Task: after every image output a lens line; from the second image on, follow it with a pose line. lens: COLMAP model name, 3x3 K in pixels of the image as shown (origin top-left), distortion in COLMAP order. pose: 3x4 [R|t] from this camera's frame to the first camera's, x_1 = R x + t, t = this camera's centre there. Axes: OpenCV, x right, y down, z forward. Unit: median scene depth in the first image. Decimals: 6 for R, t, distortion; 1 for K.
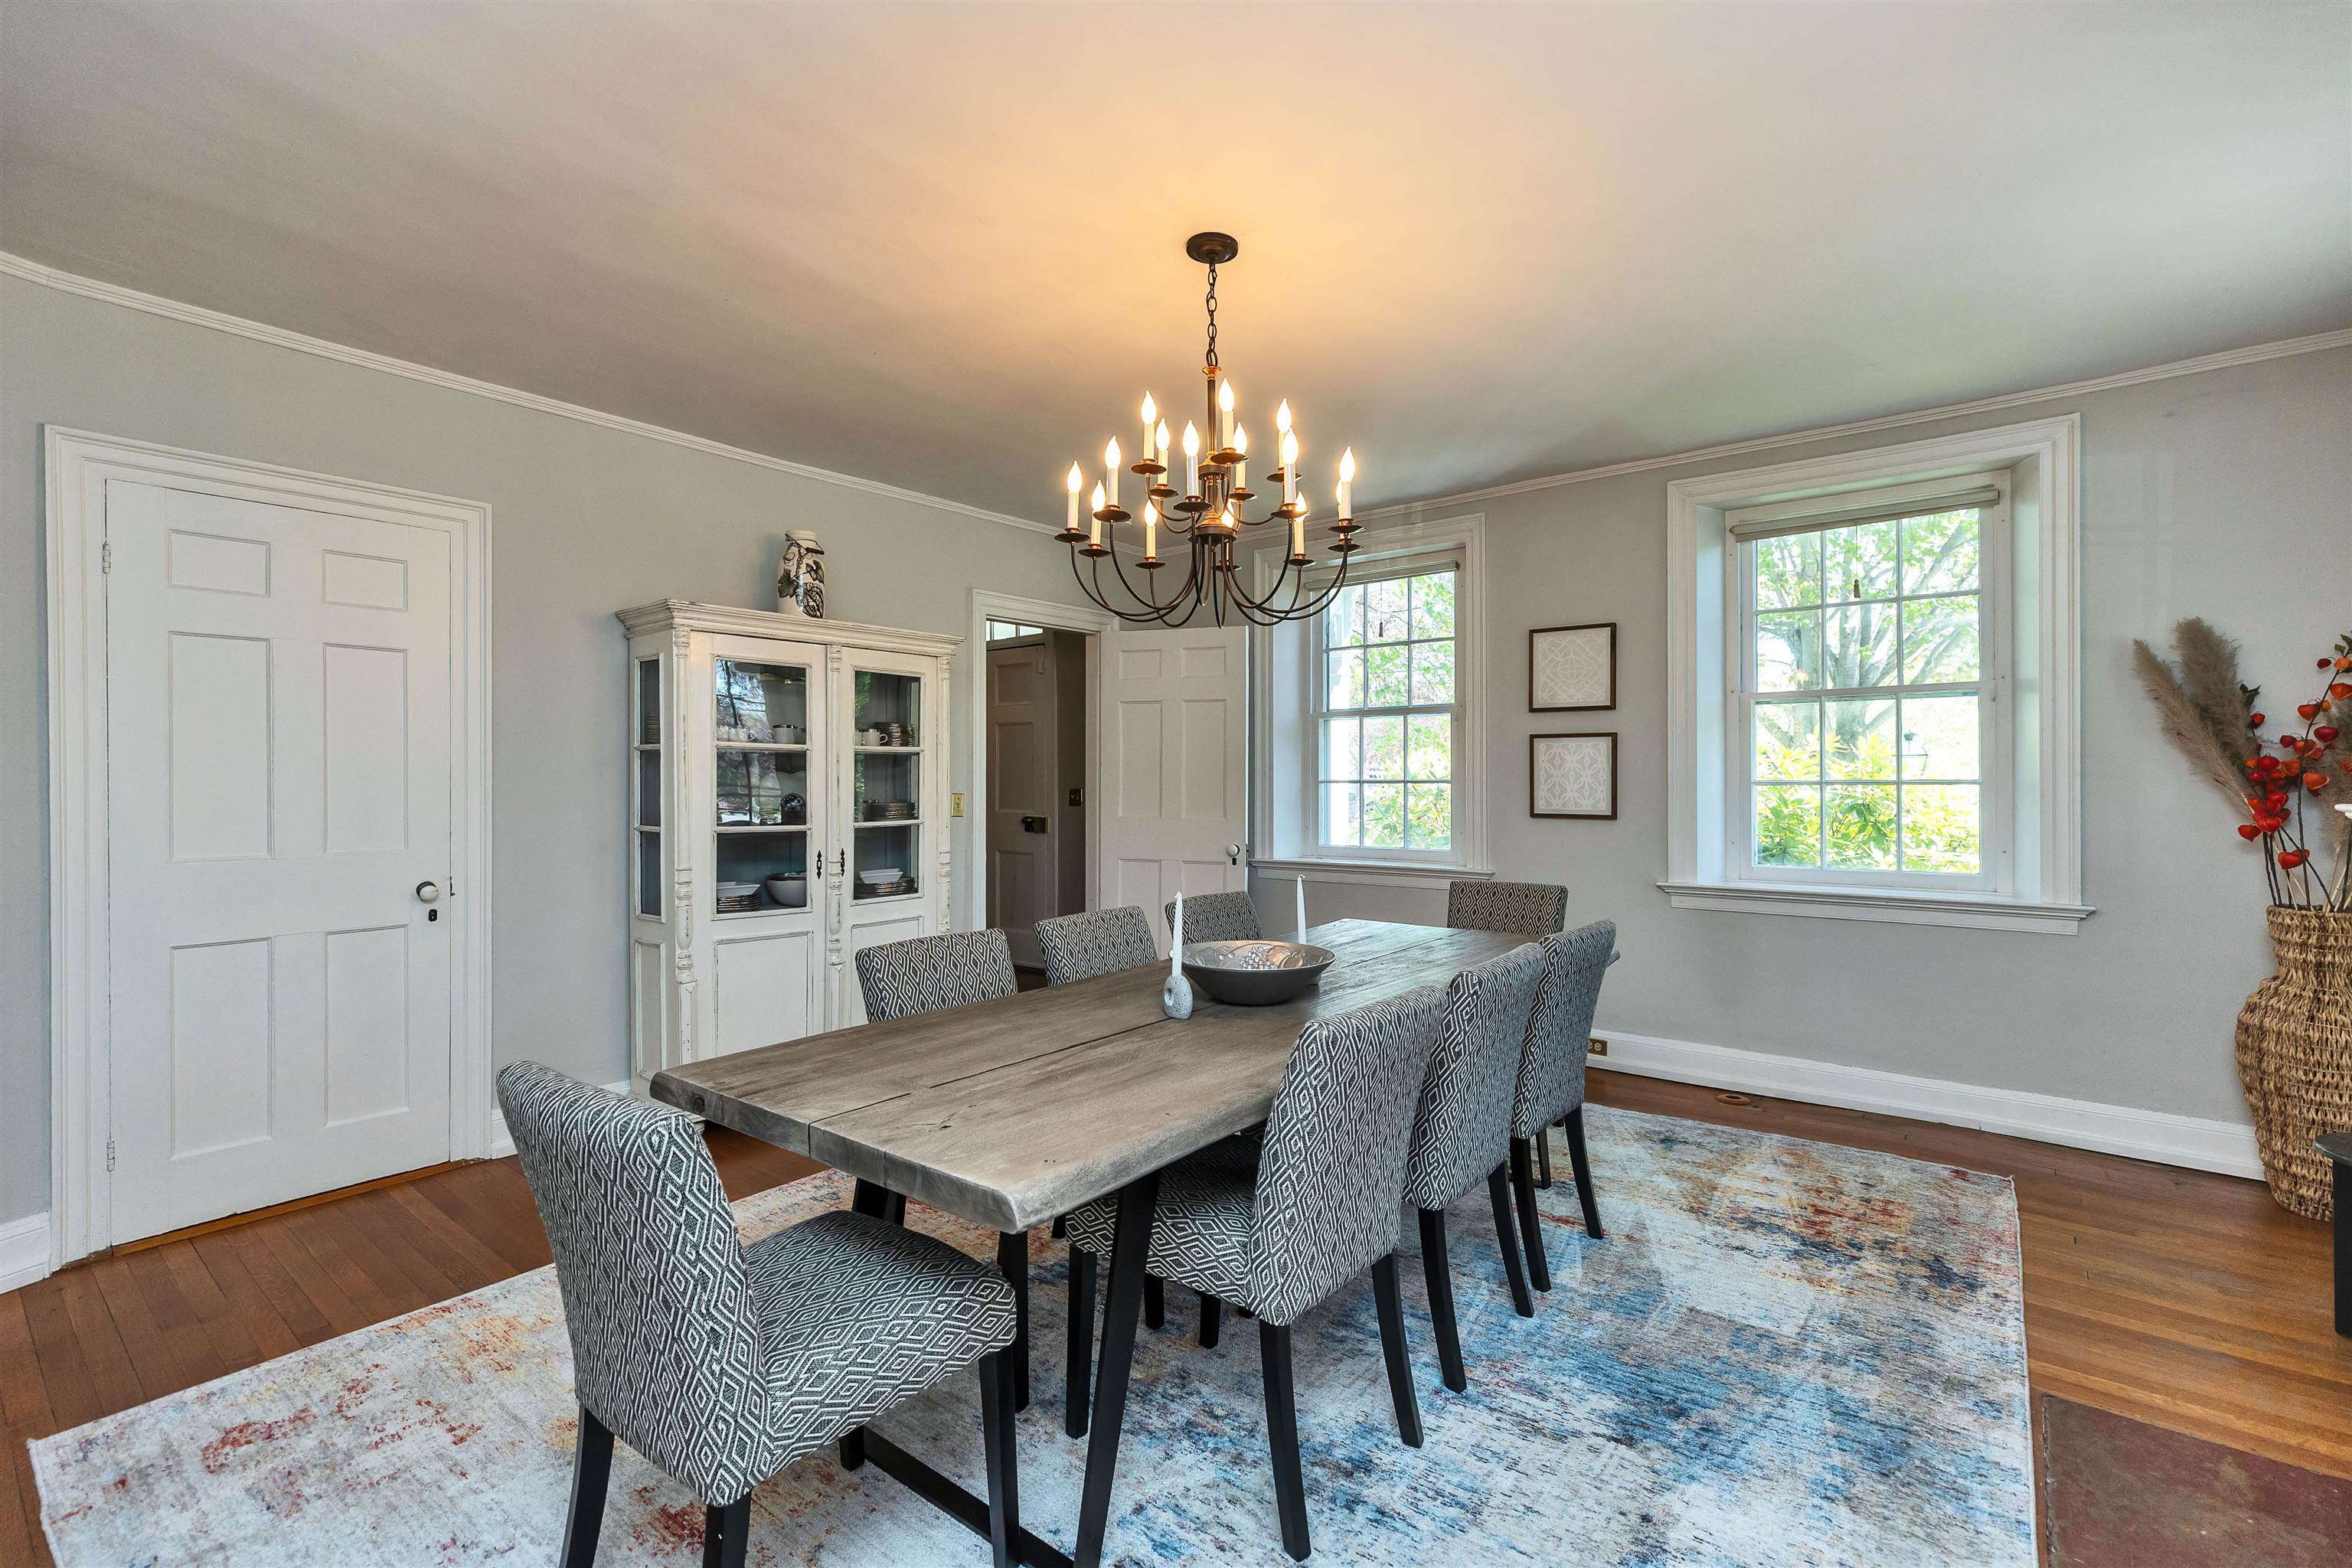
lens RADIAL K [[1049.5, 0, 1180.7], [0, 1049.5, 784.4], [0, 0, 1]] dist [0.000839, 0.000103]
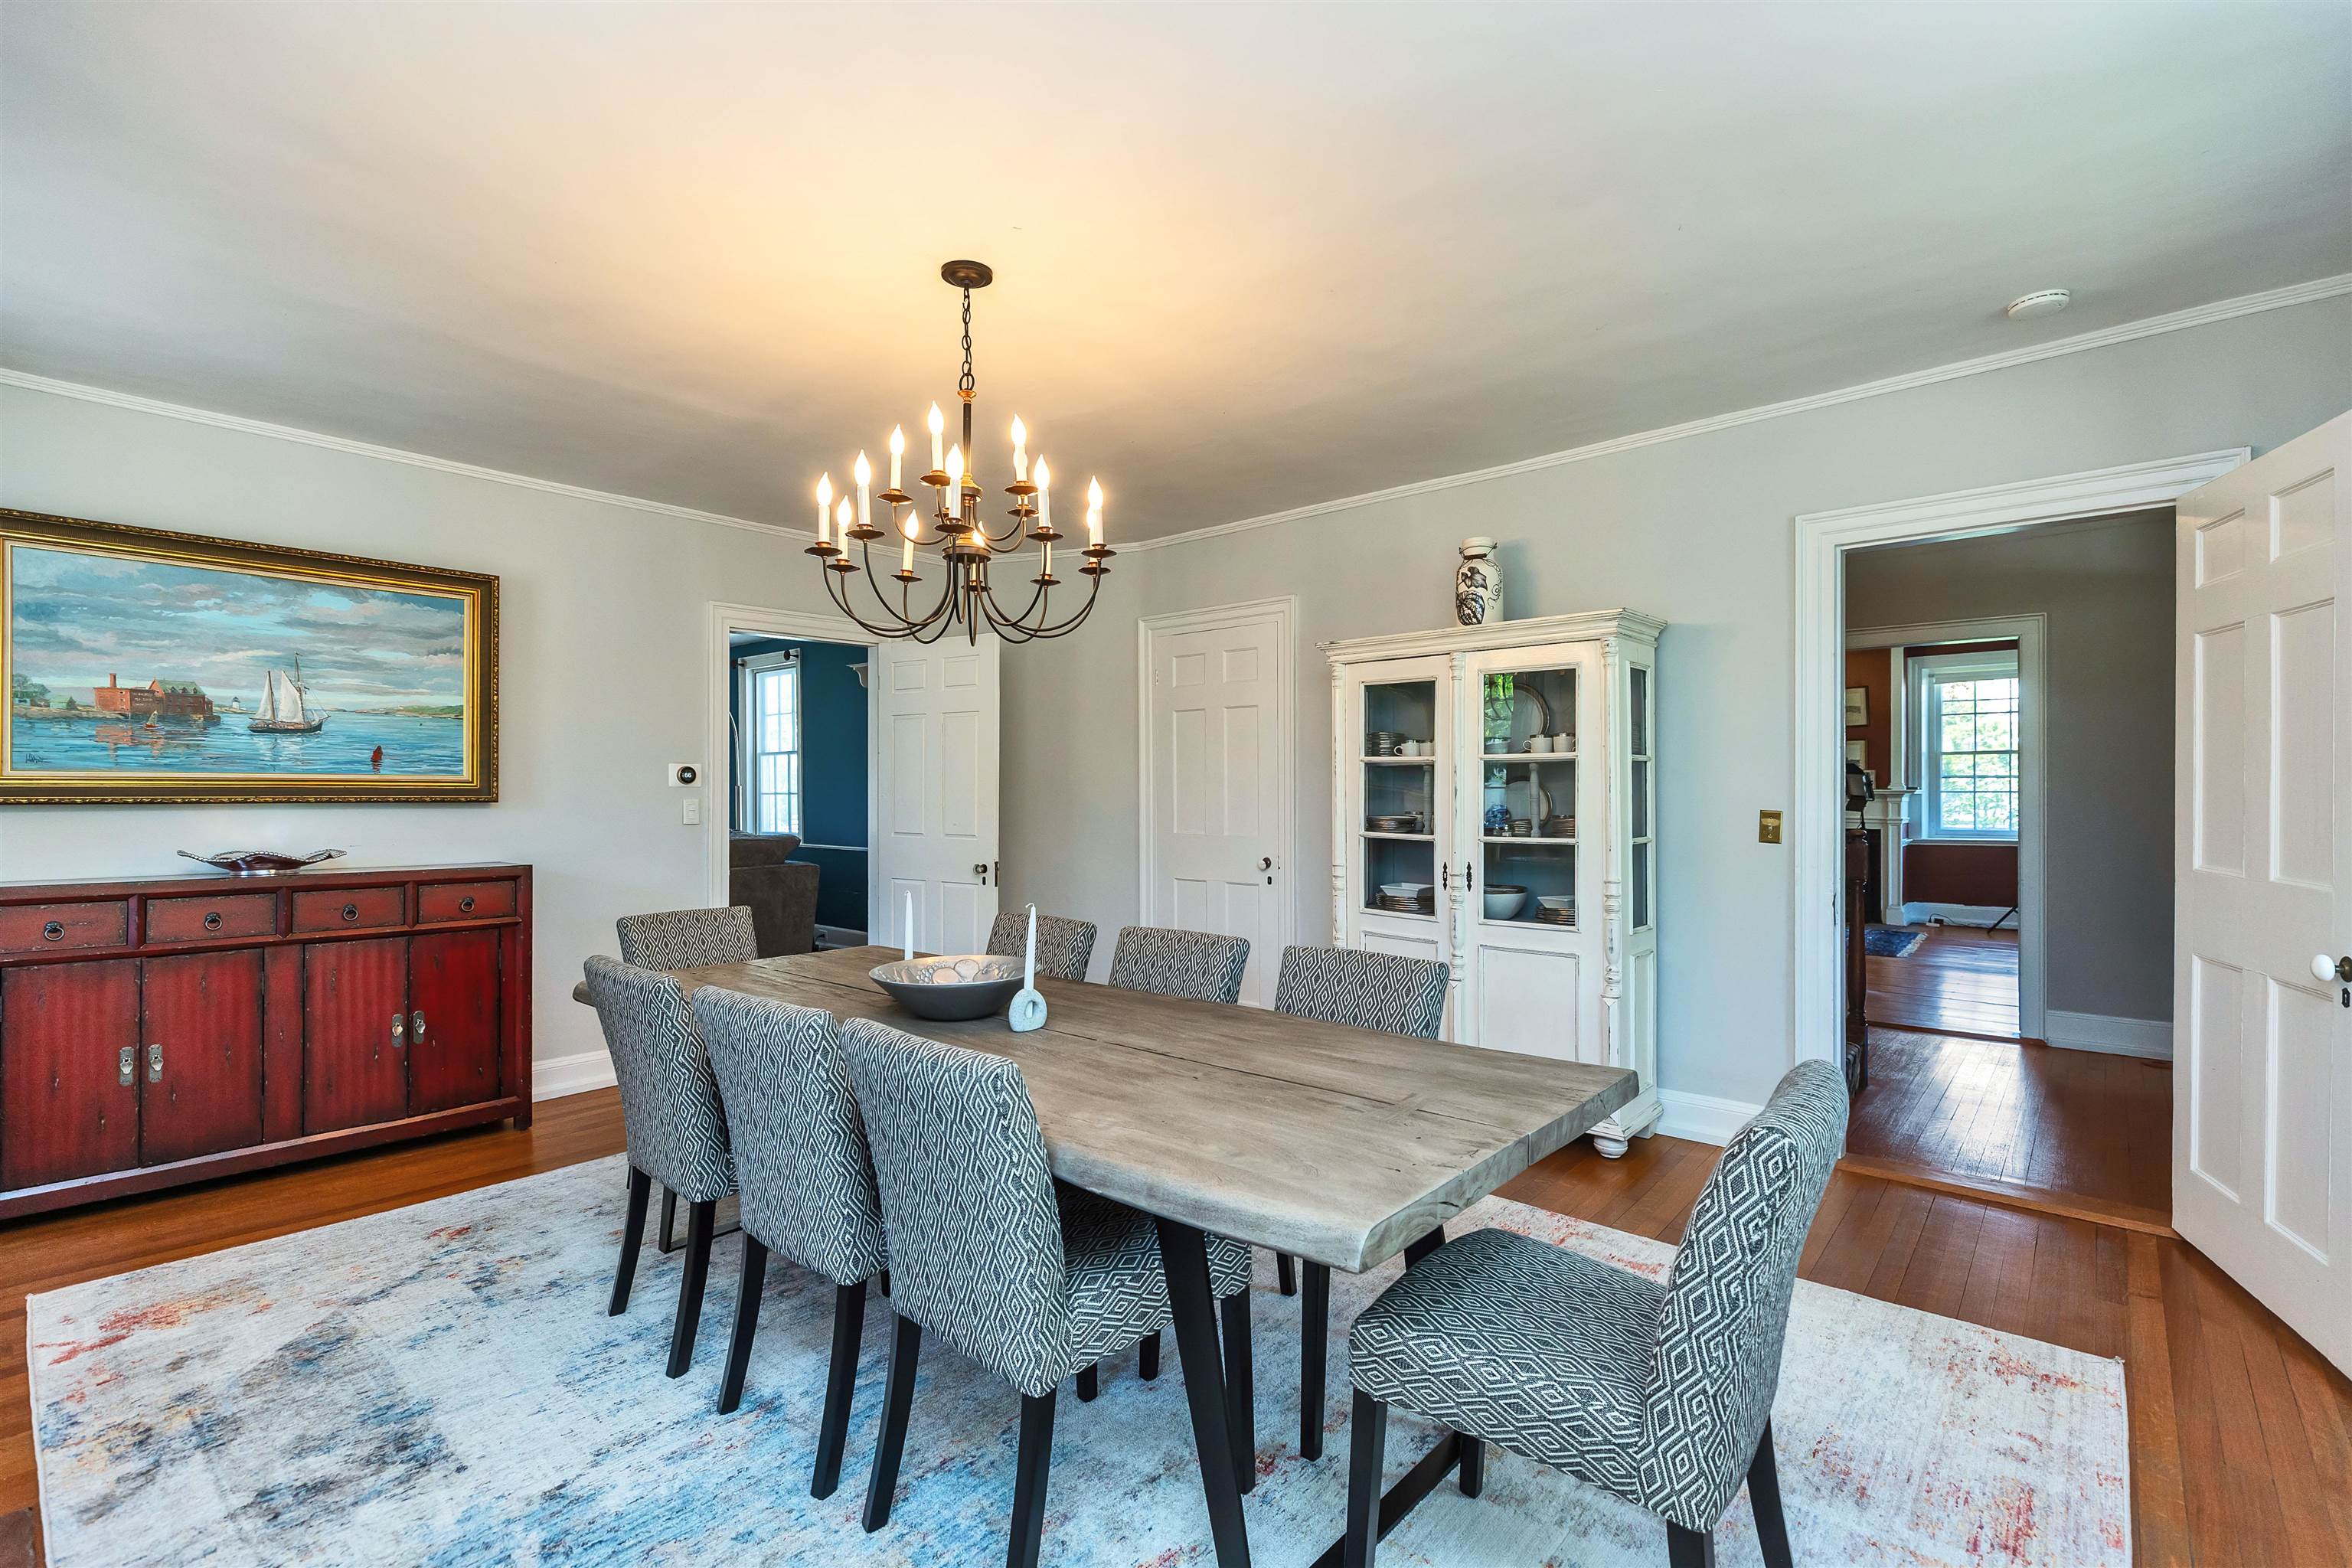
lens RADIAL K [[1049.5, 0, 1180.7], [0, 1049.5, 784.4], [0, 0, 1]] dist [0.000839, 0.000103]
pose [[-0.052136, -0.003514, -0.998634, 0.571733], [-0.005037, 0.999982, -0.003255, -0.005215], [0.998627, 0.004860, -0.052153, 0.686607]]
